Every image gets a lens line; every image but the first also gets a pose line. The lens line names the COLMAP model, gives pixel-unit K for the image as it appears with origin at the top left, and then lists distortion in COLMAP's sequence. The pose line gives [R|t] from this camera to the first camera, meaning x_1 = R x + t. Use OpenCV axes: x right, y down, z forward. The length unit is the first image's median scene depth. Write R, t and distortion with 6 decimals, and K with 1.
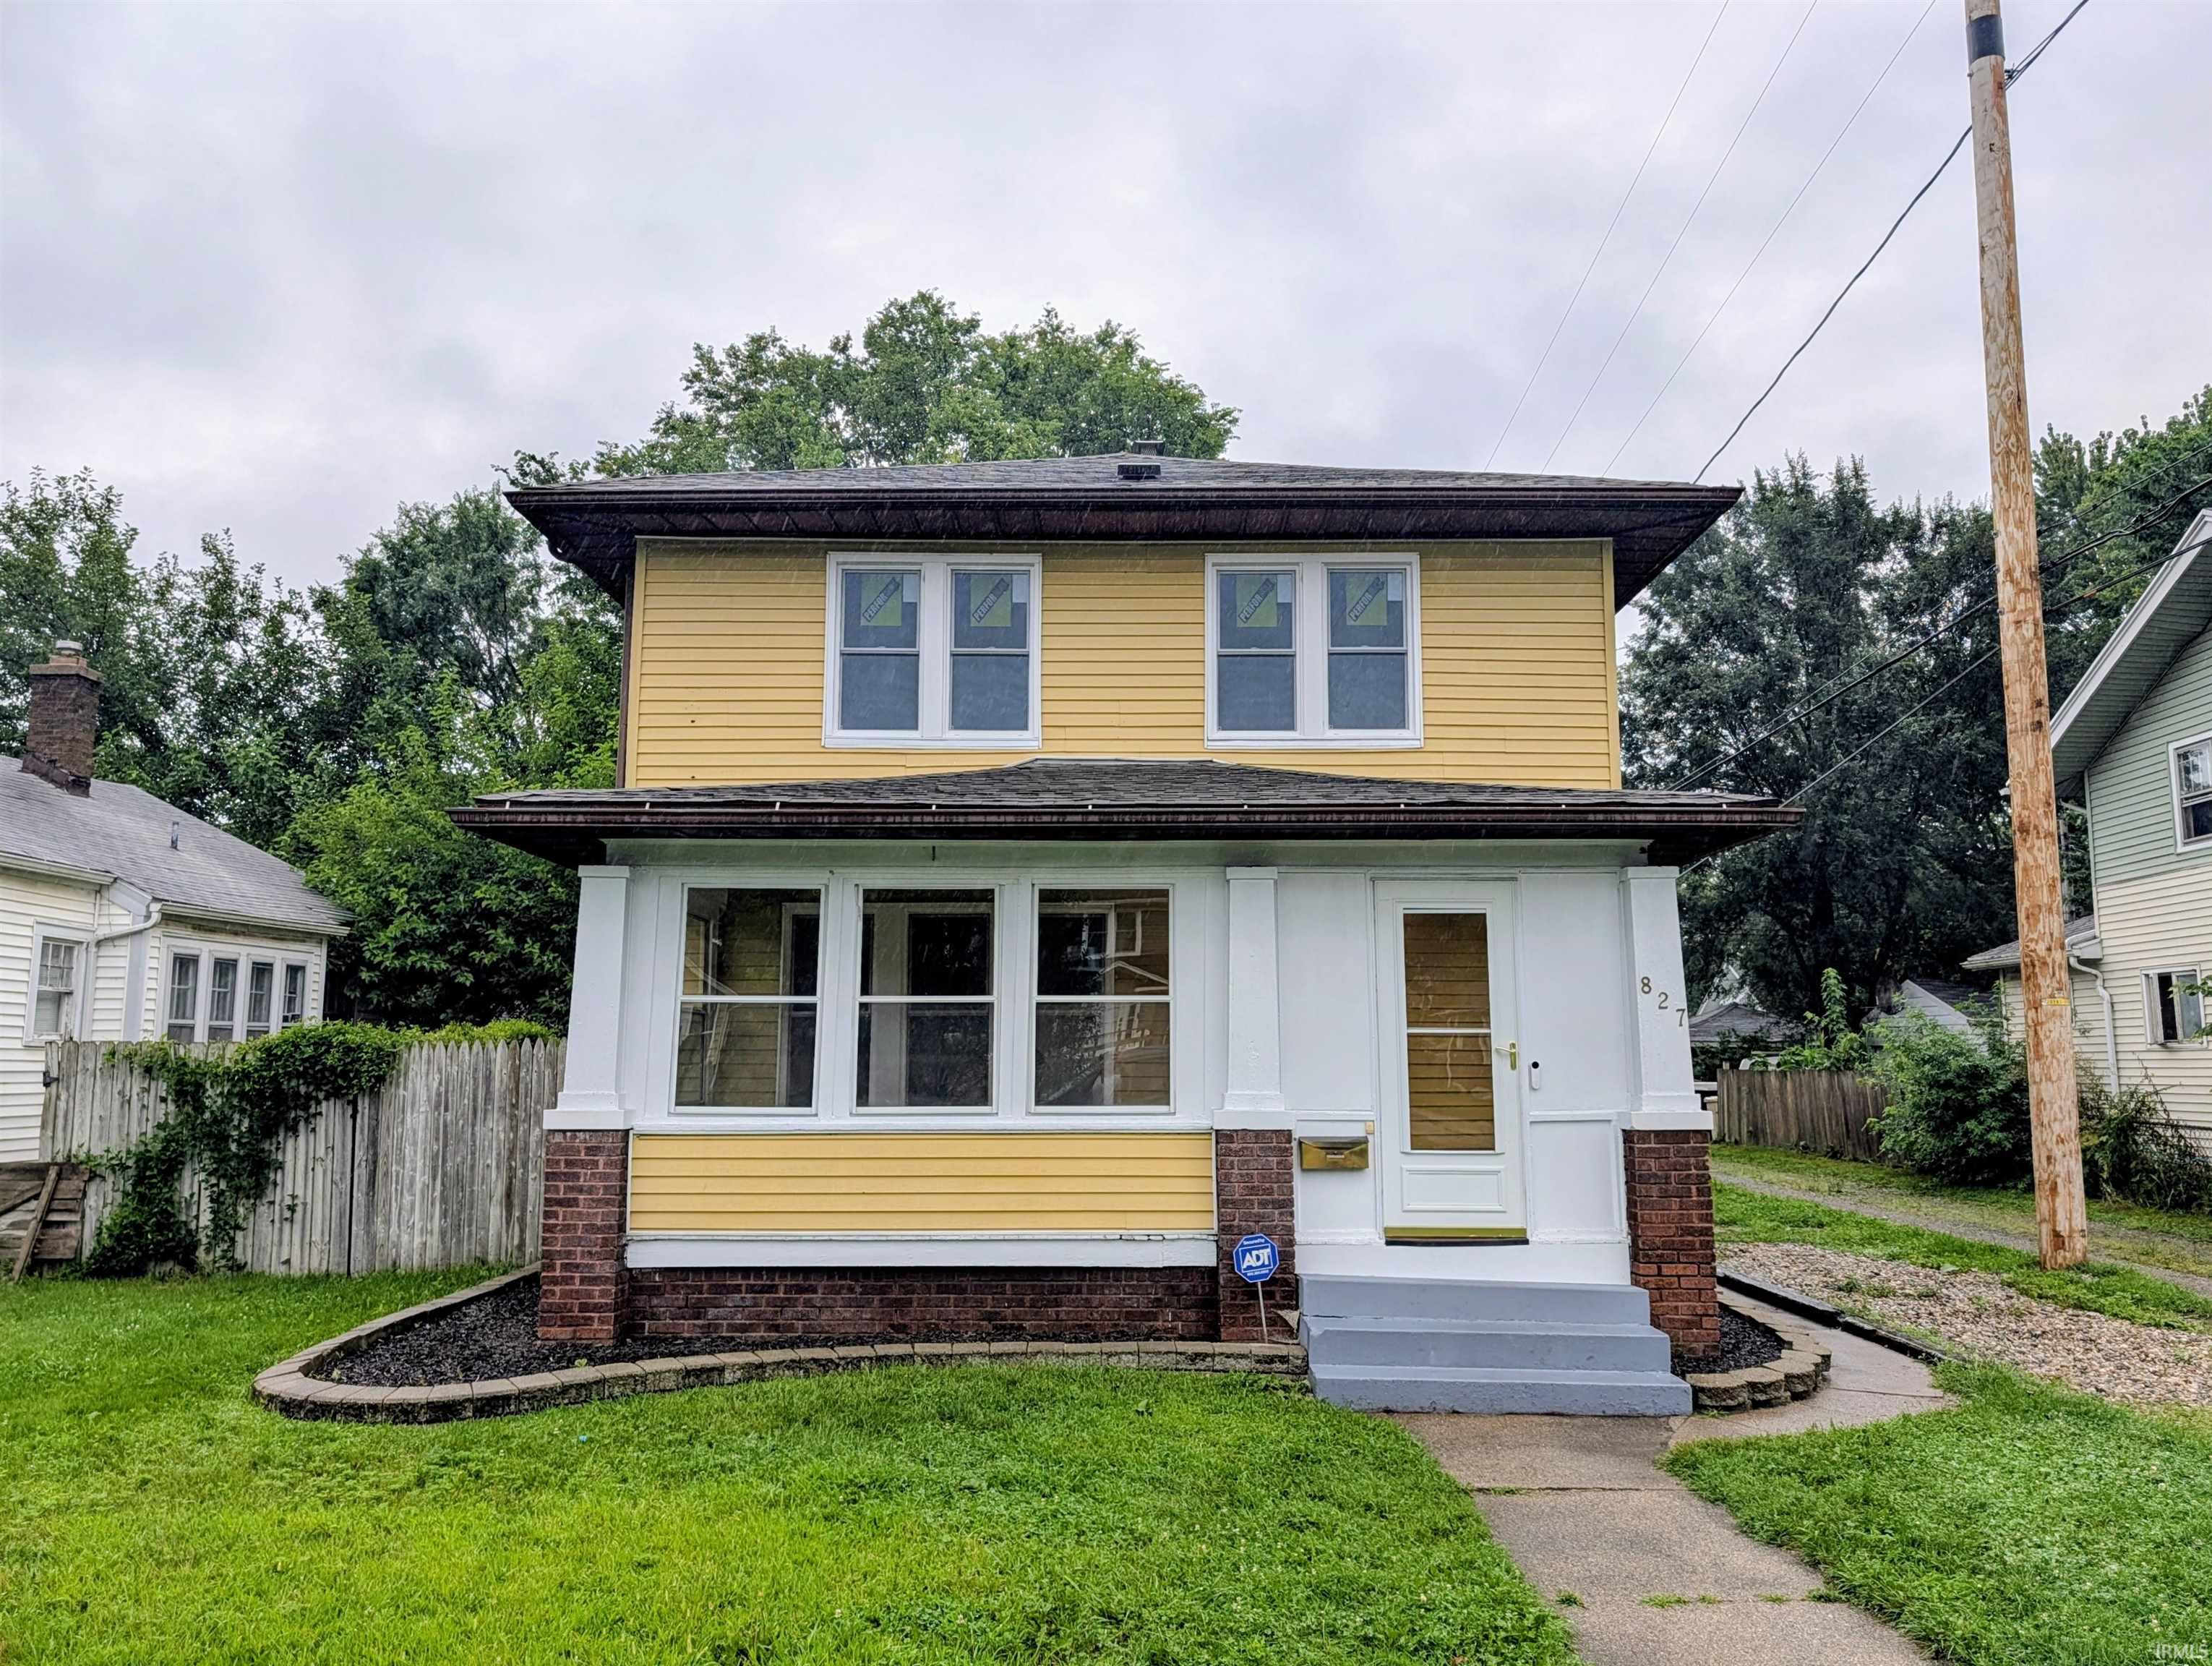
lens RADIAL K [[1595.4, 0, 1128.9], [0, 1595.4, 838.4], [0, 0, 1]] dist [0.006822, -0.005056]
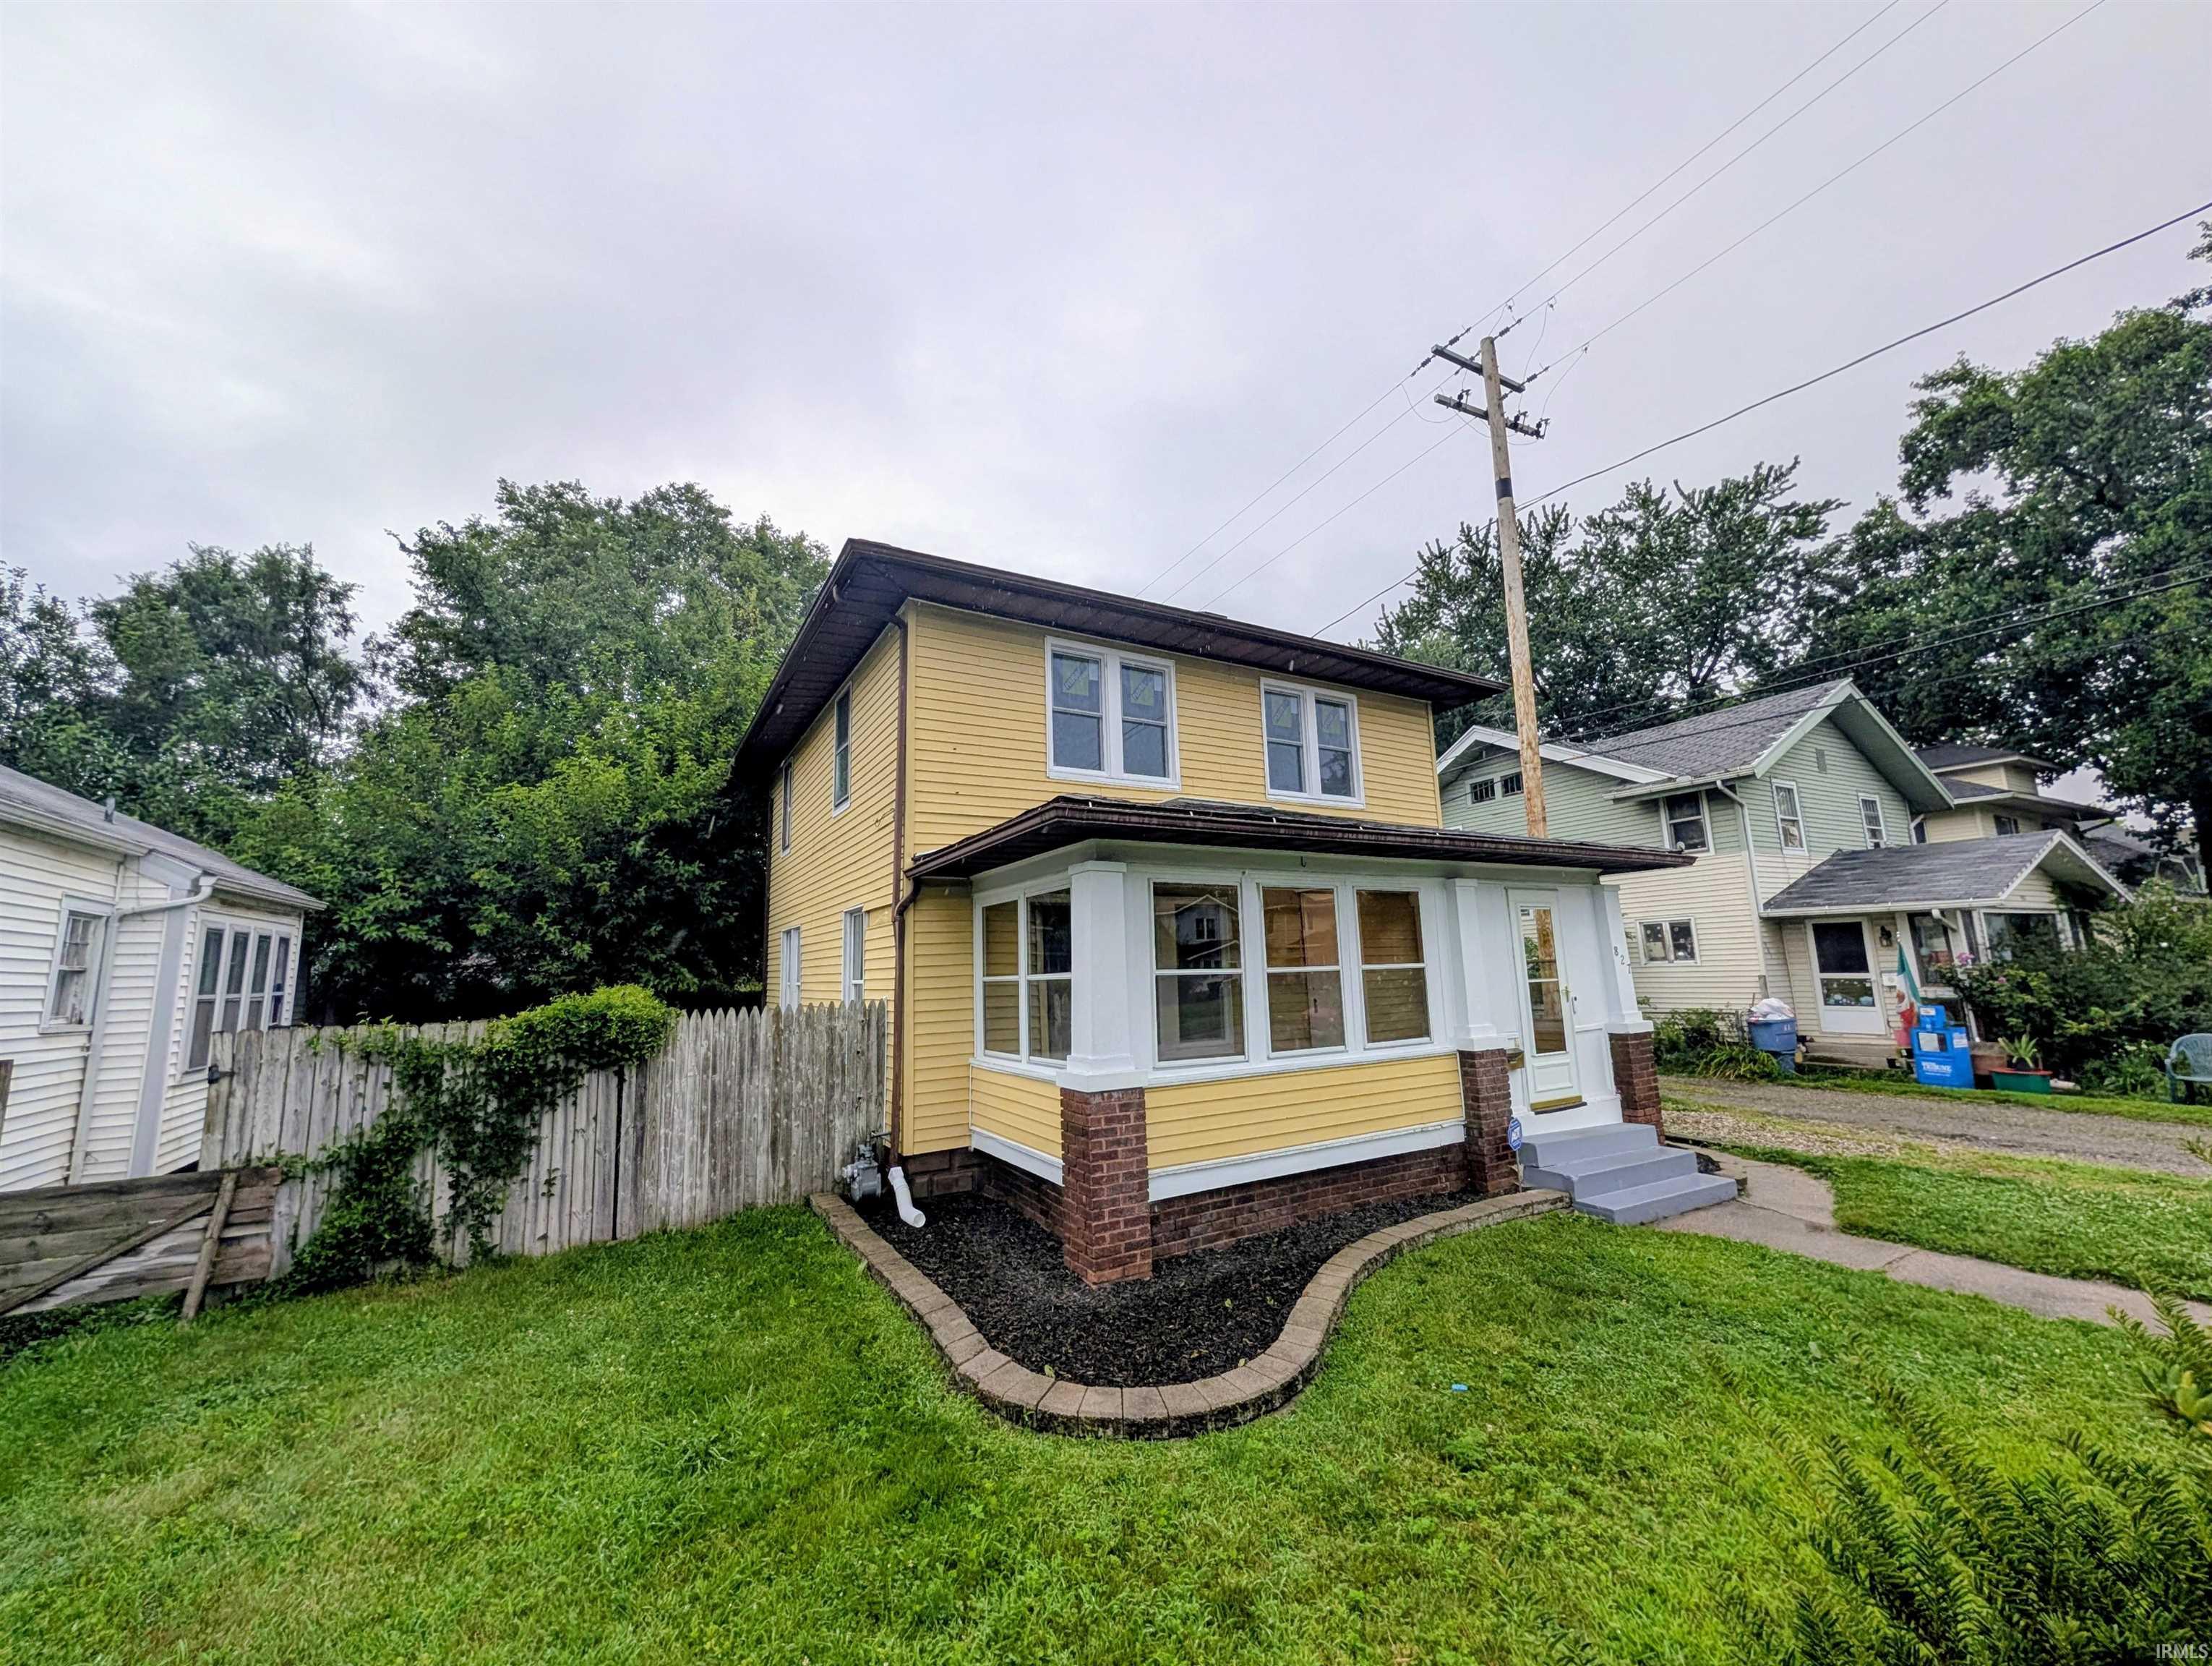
lens RADIAL K [[850.5, 0, 1098.1], [0, 850.5, 833.5], [0, 0, 1]] dist [0.000533, 0.000418]
pose [[0.869498, 0.054617, 0.490907, -0.497838], [-0.039133, 0.998361, -0.041762, 0.018127], [-0.492383, 0.017102, 0.870210, 0.351396]]
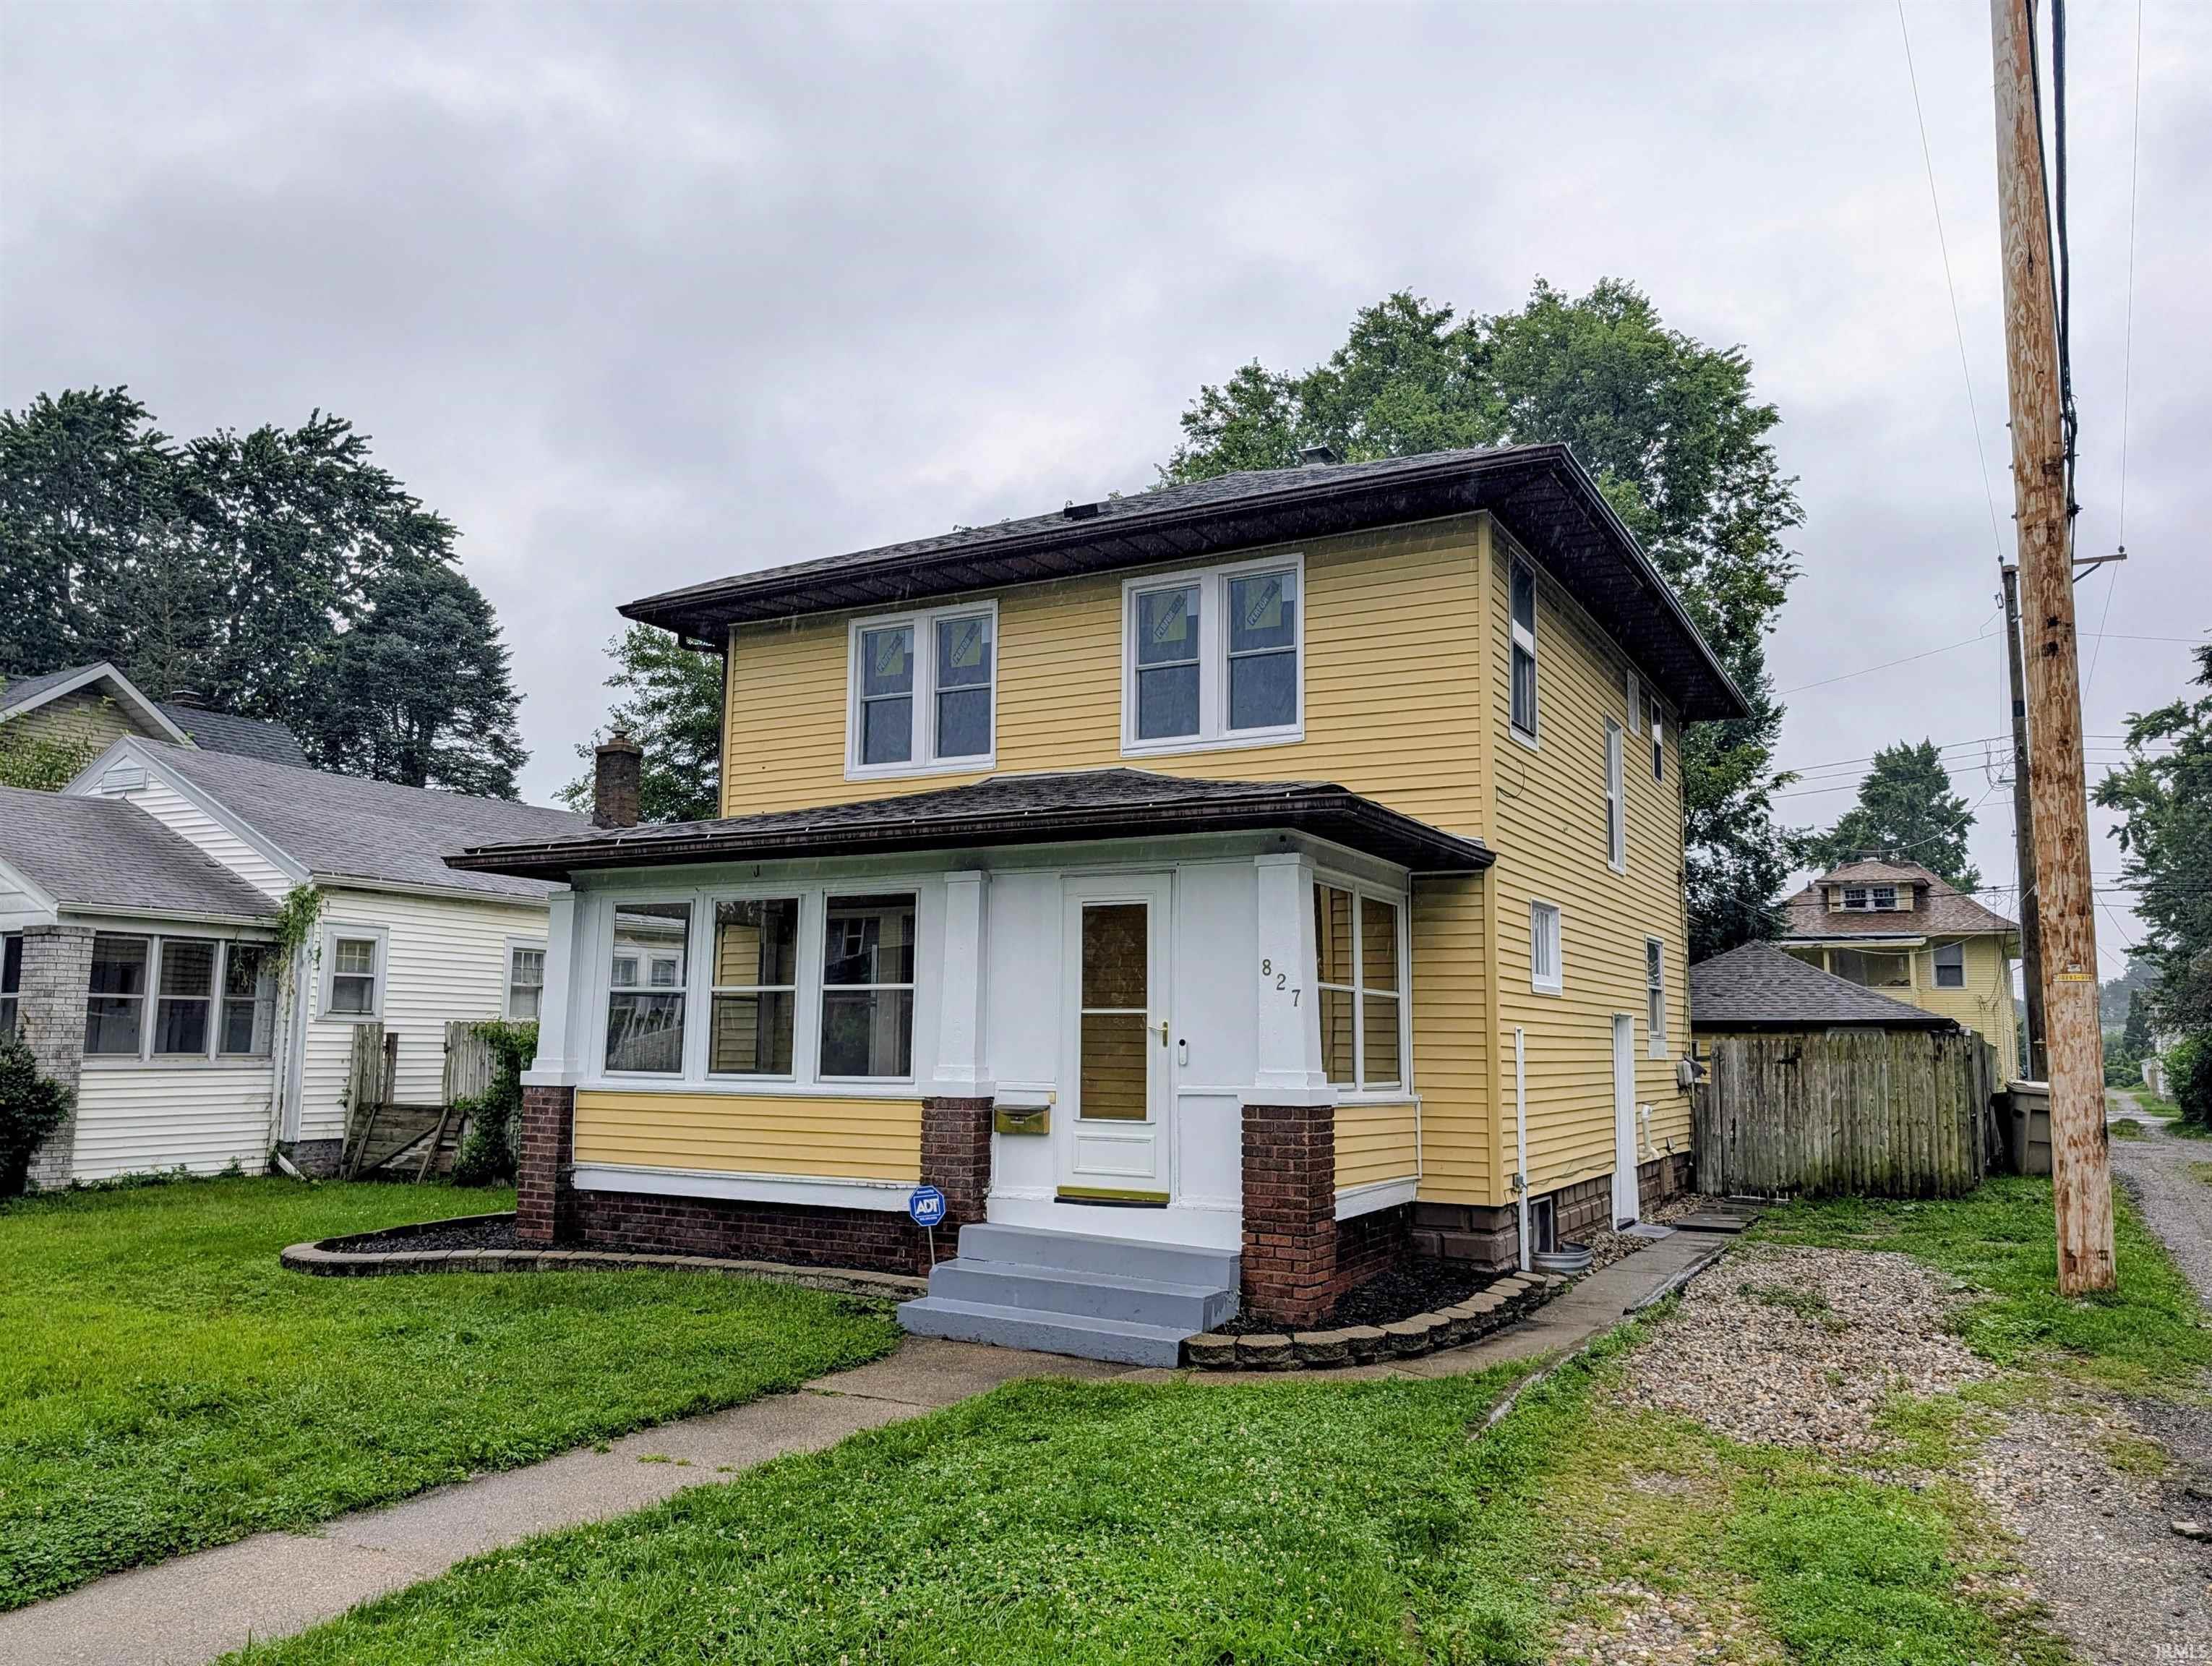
lens RADIAL K [[1595.4, 0, 1128.9], [0, 1595.4, 838.4], [0, 0, 1]] dist [0.006822, -0.005056]
pose [[0.877572, -0.053729, -0.476426, 0.570748], [0.058026, 0.998299, -0.005699, 0.005856], [0.475921, -0.022644, 0.879196, 0.031684]]
